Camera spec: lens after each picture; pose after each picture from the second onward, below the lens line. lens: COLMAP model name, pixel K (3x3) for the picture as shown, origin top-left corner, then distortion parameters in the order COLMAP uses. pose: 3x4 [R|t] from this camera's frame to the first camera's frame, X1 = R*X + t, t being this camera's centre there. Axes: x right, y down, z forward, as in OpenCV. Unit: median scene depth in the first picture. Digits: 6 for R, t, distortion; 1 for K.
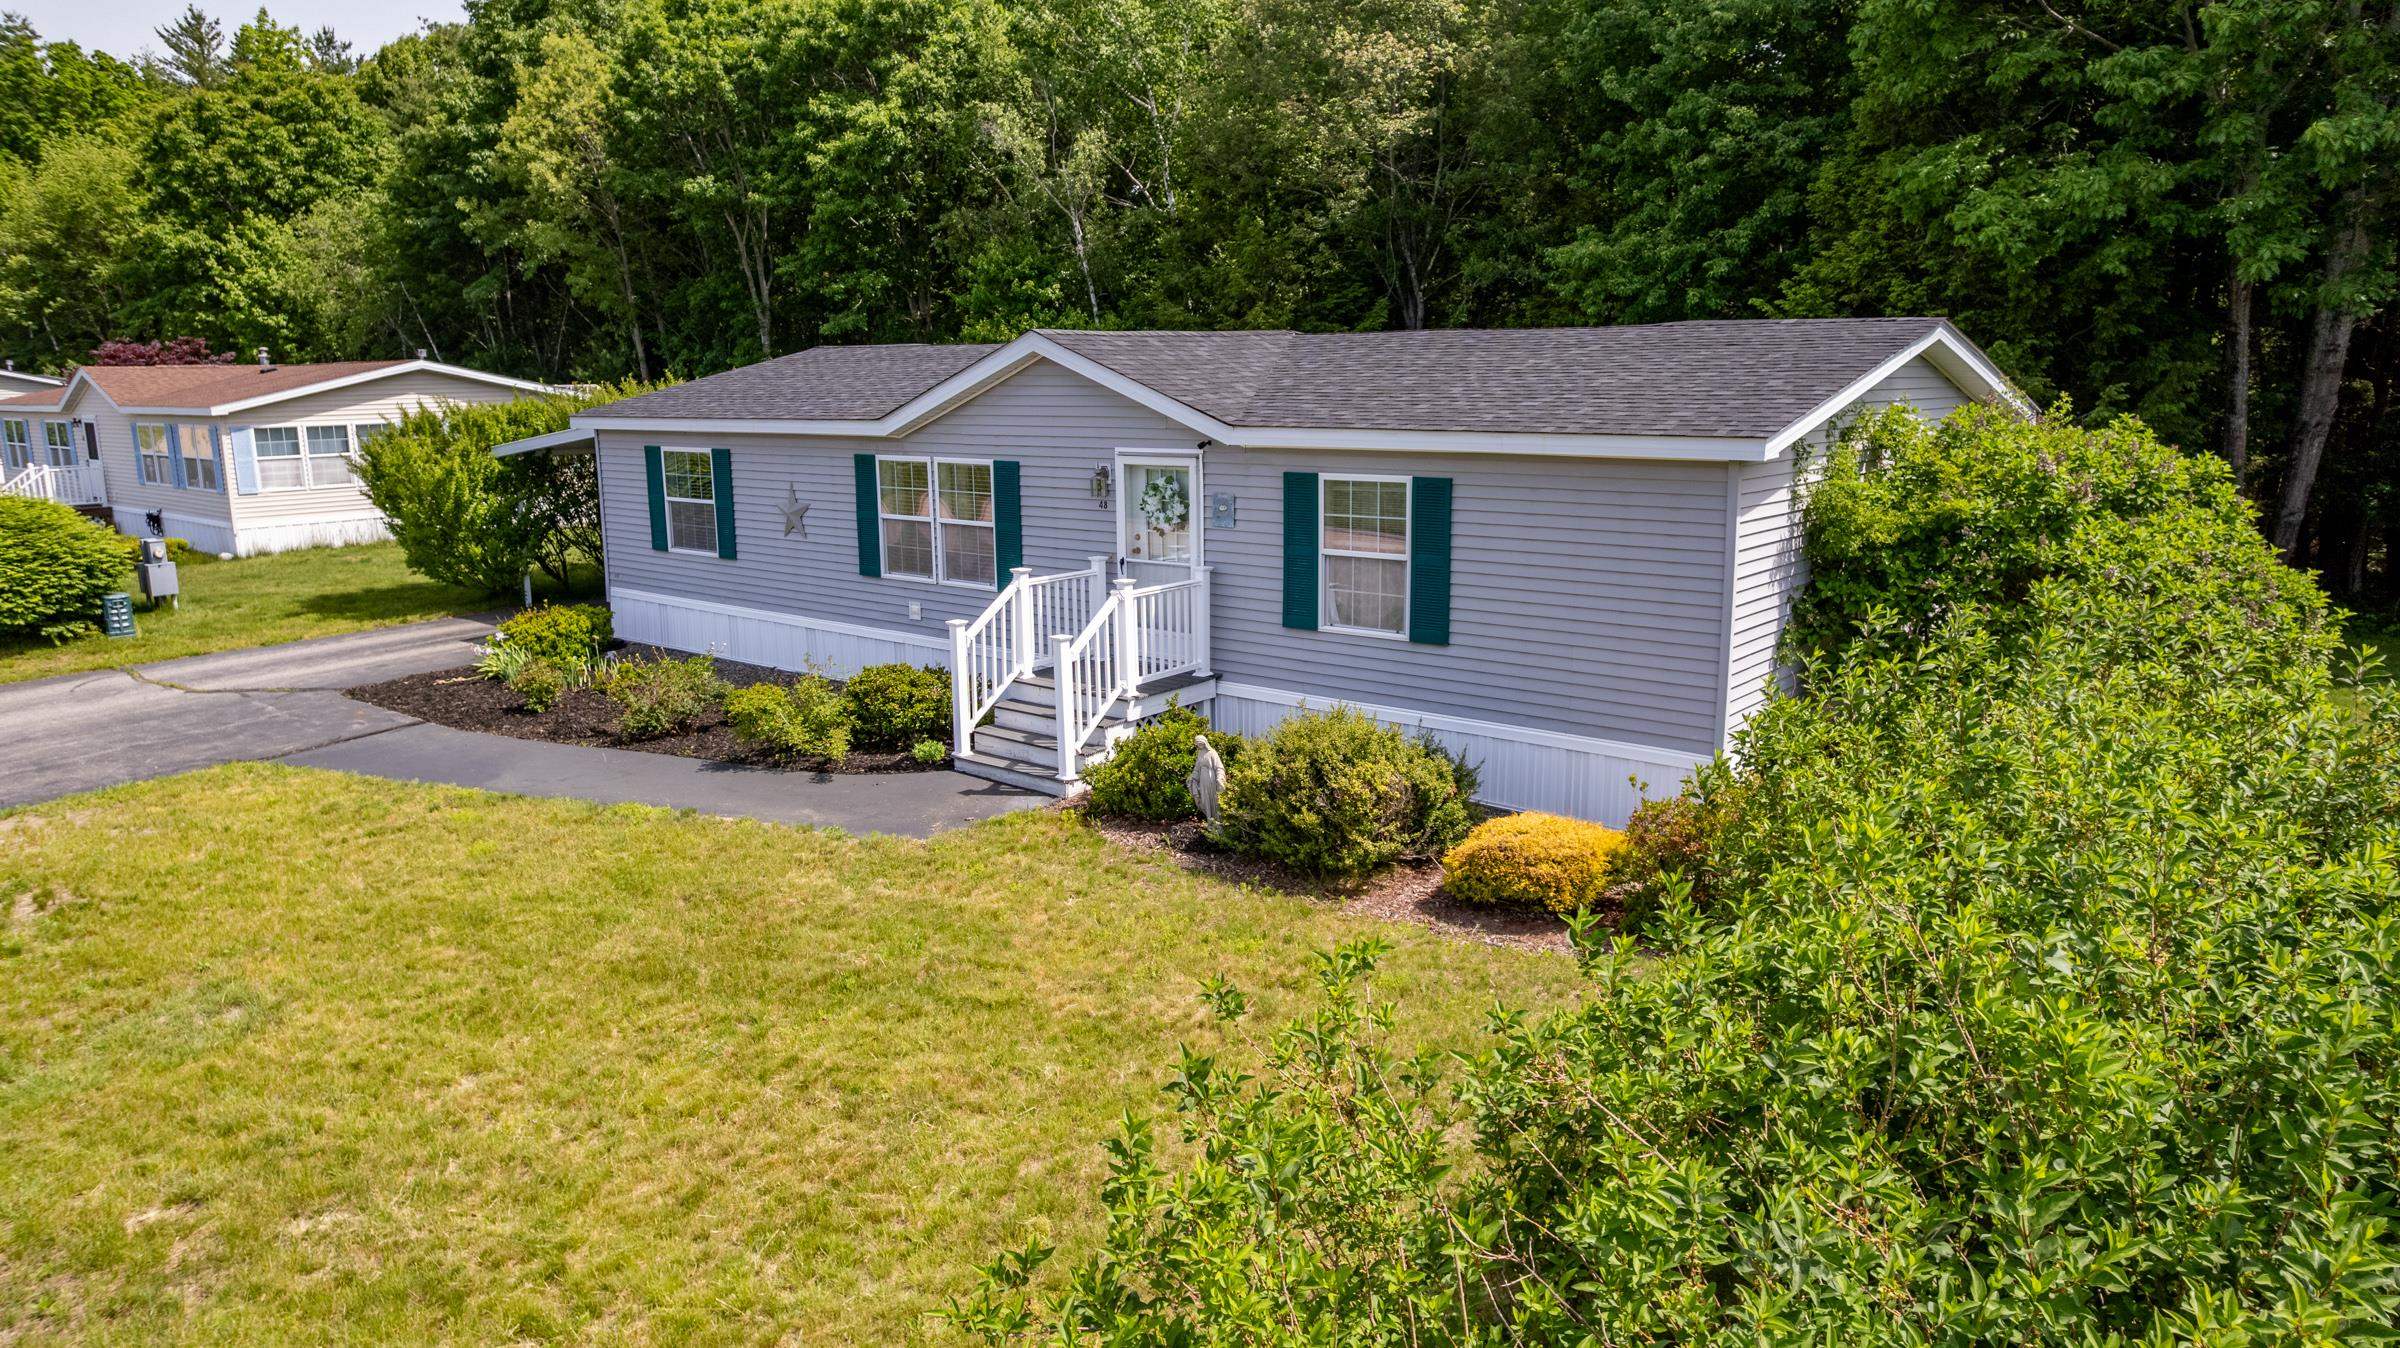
lens RADIAL K [[1570.5, 0, 1195.7], [0, 1570.5, 678.0], [0, 0, 1]] dist [-0.037555, 0.026498]
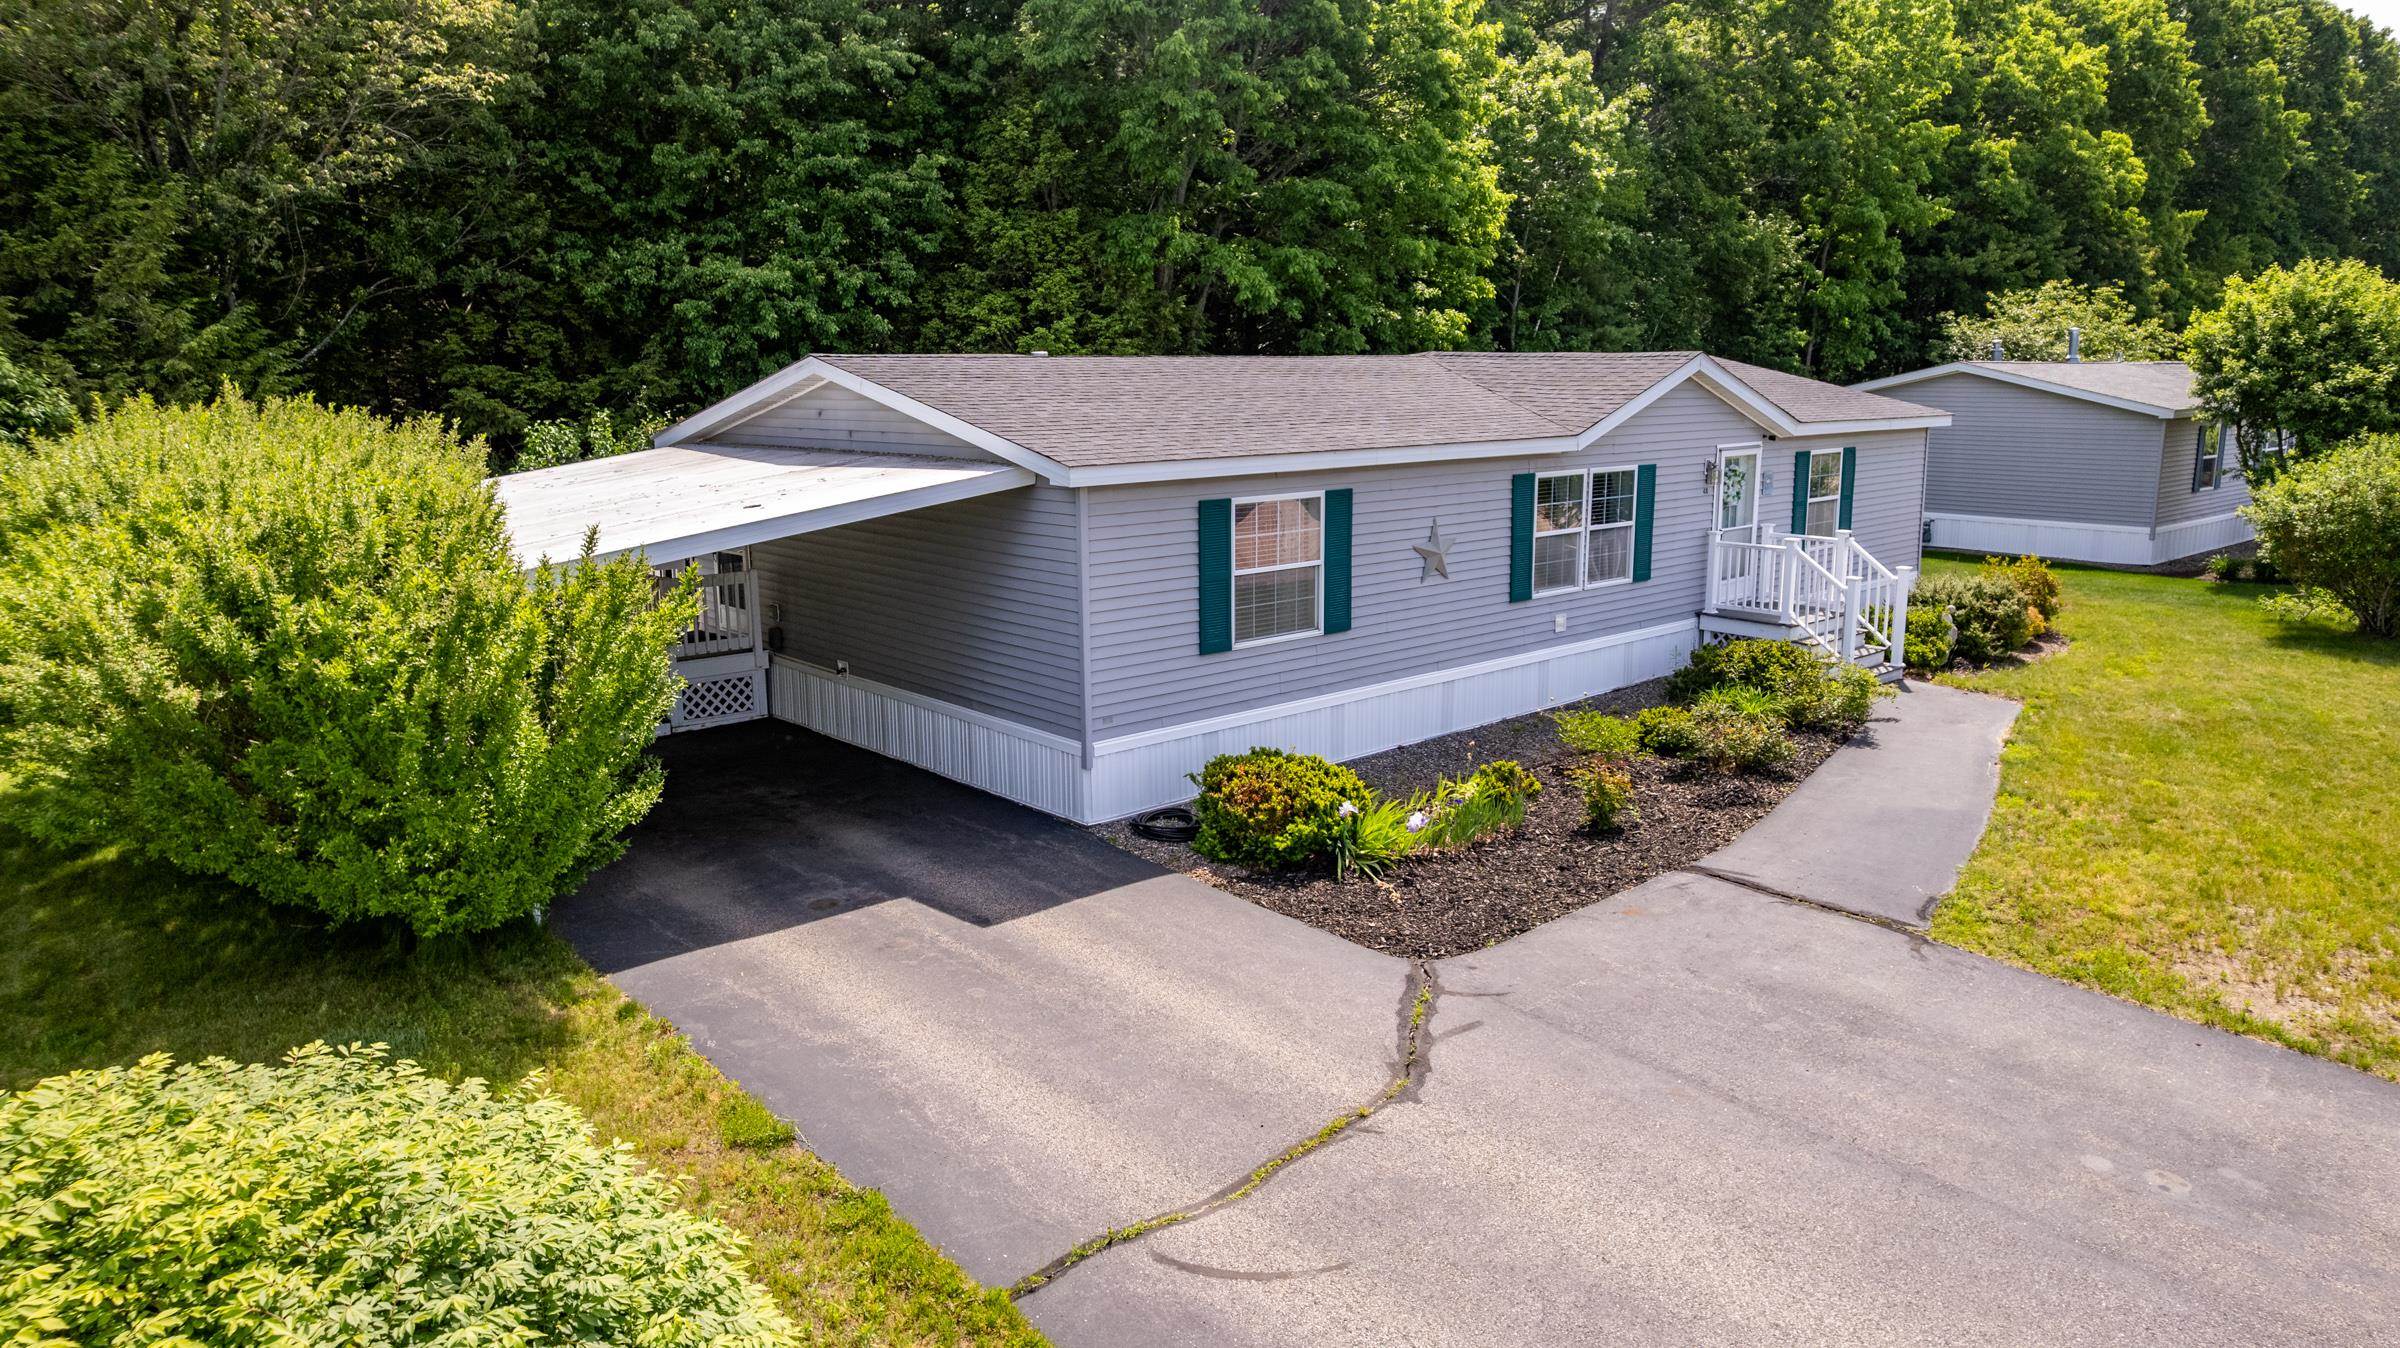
lens RADIAL K [[1570.5, 0, 1196.5], [0, 1570.5, 675.2], [0, 0, 1]] dist [-0.037555, 0.026498]
pose [[0.142192, -0.180119, 0.973313, -1.178314], [0.202803, 0.967746, 0.149461, -0.204948], [-0.968841, 0.176138, 0.174135, 1.038617]]
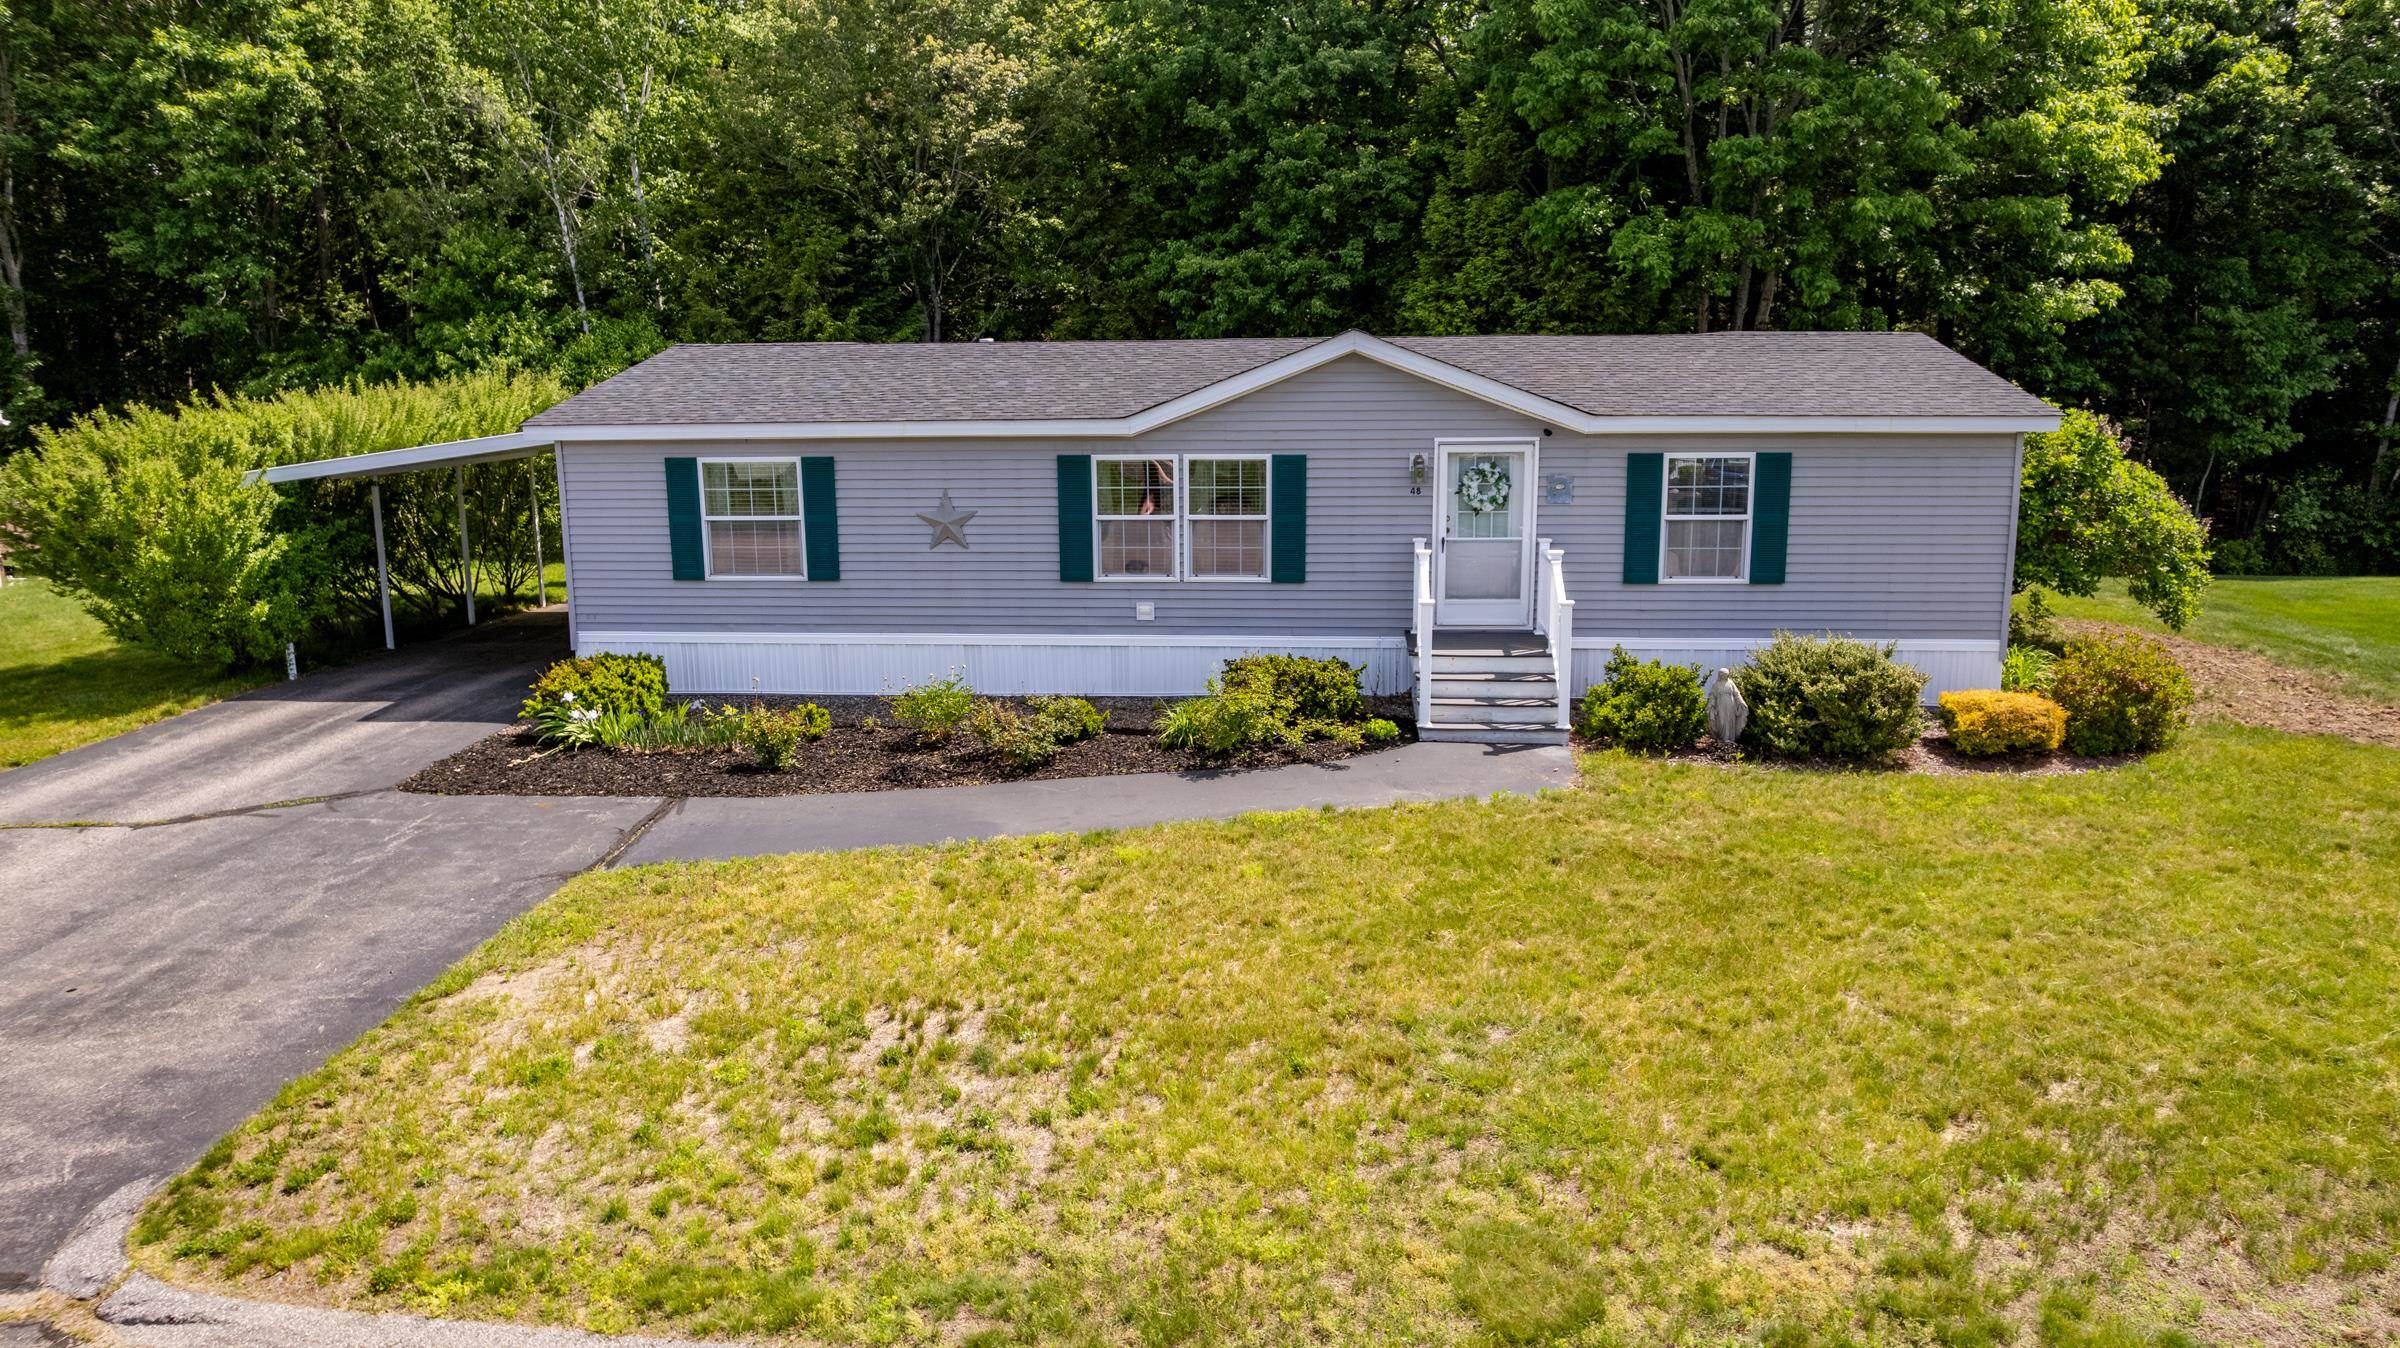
lens RADIAL K [[1570.5, 0, 1196.7], [0, 1570.5, 676.8], [0, 0, 1]] dist [-0.037555, 0.026498]
pose [[0.822263, -0.109486, 0.558477, -0.698517], [0.112085, 0.993255, 0.029695, -0.026911], [-0.557961, 0.038180, 0.828988, 0.157736]]
